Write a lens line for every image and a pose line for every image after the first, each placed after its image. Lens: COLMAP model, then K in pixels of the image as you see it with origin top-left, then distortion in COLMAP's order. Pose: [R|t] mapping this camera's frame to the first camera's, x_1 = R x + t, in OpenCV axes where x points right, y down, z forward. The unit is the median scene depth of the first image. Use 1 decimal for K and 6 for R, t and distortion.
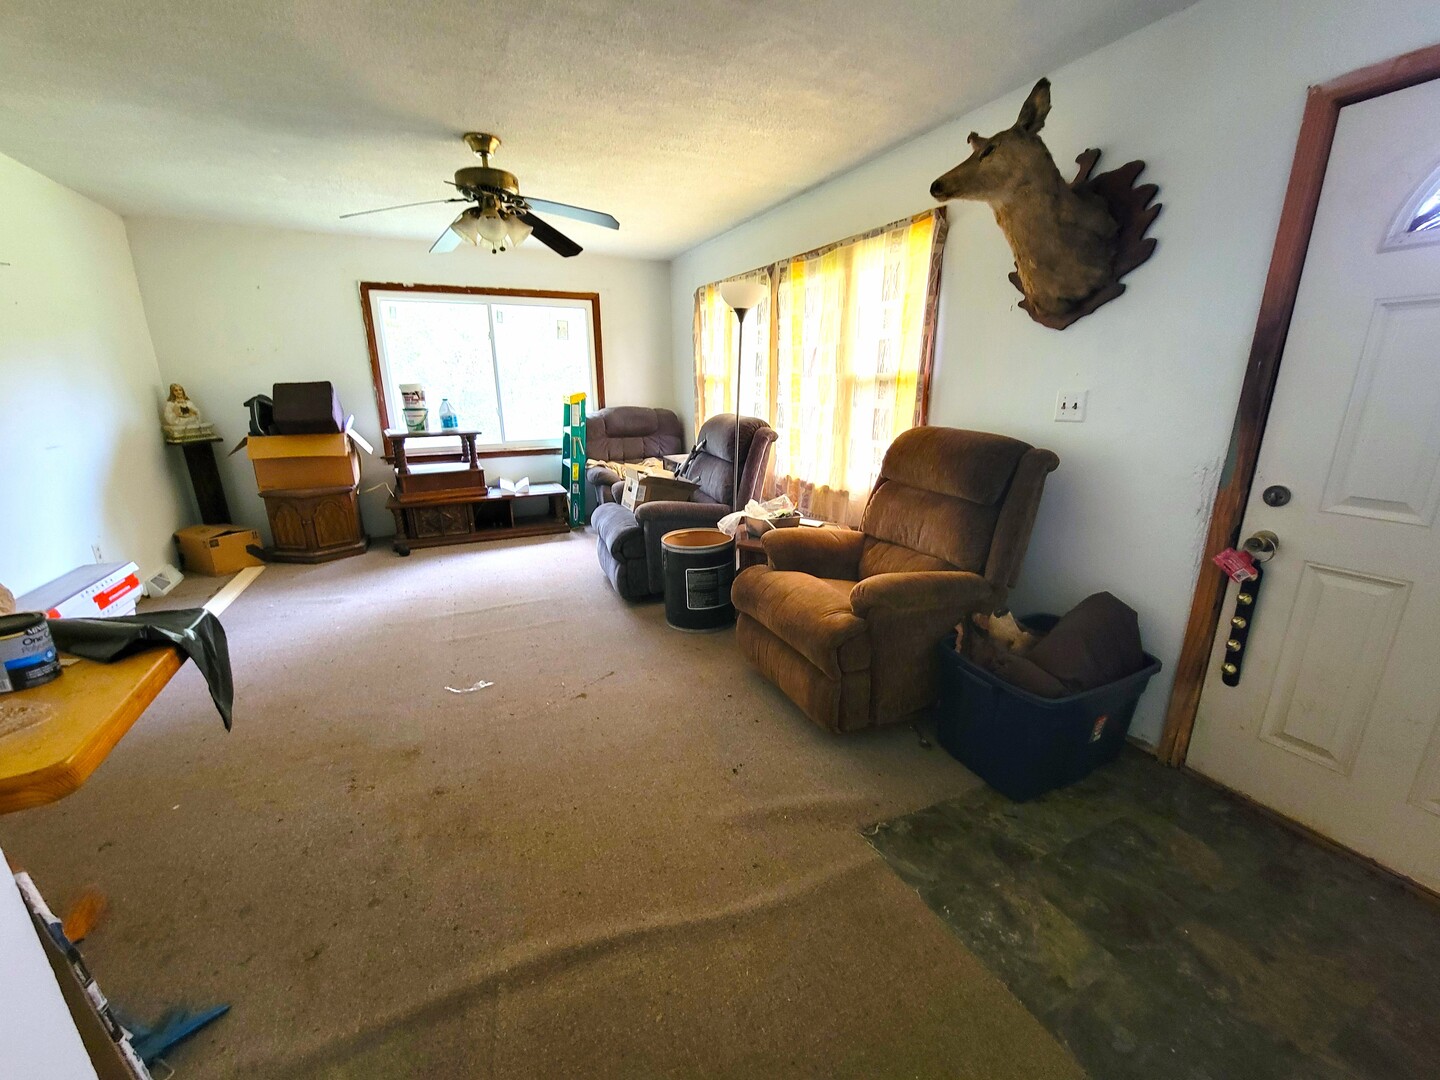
lens RADIAL K [[591.7, 0, 732.0], [0, 591.7, 549.1], [0, 0, 1]] dist [-0.002601, 0.000214]
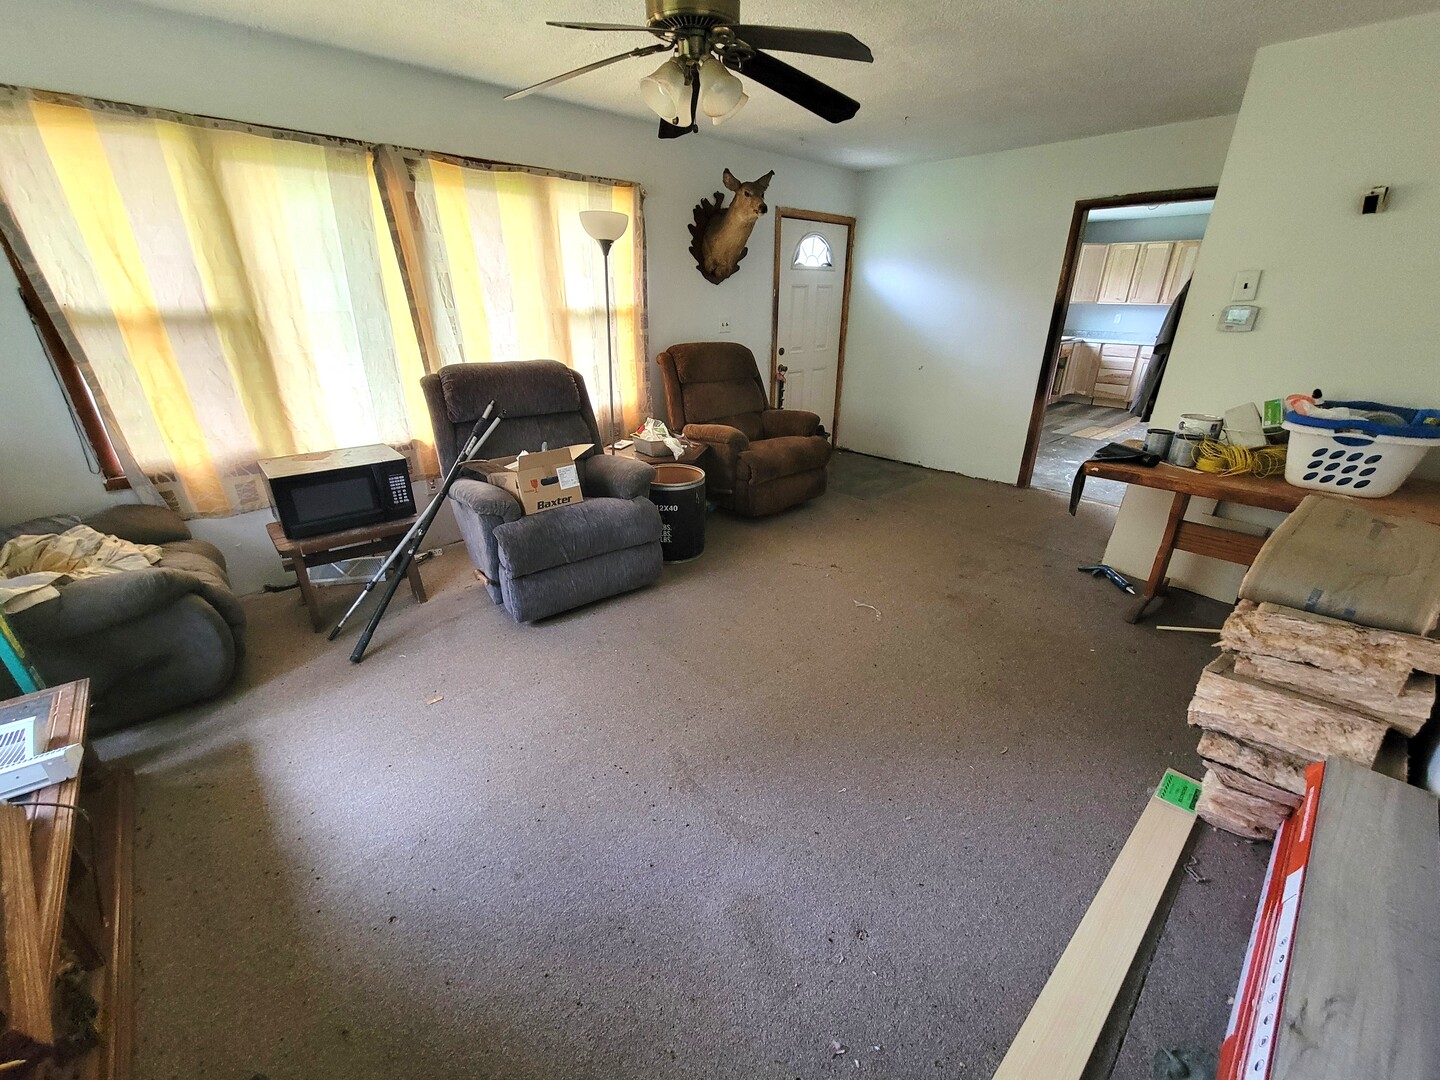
lens RADIAL K [[591.7, 0, 732.0], [0, 591.7, 549.1], [0, 0, 1]] dist [-0.002601, 0.000214]
pose [[-0.307808, -0.379150, 0.872639, -1.072867], [0.248991, 0.853106, 0.458491, -0.365341], [-0.918291, 0.358407, -0.168187, 1.144983]]
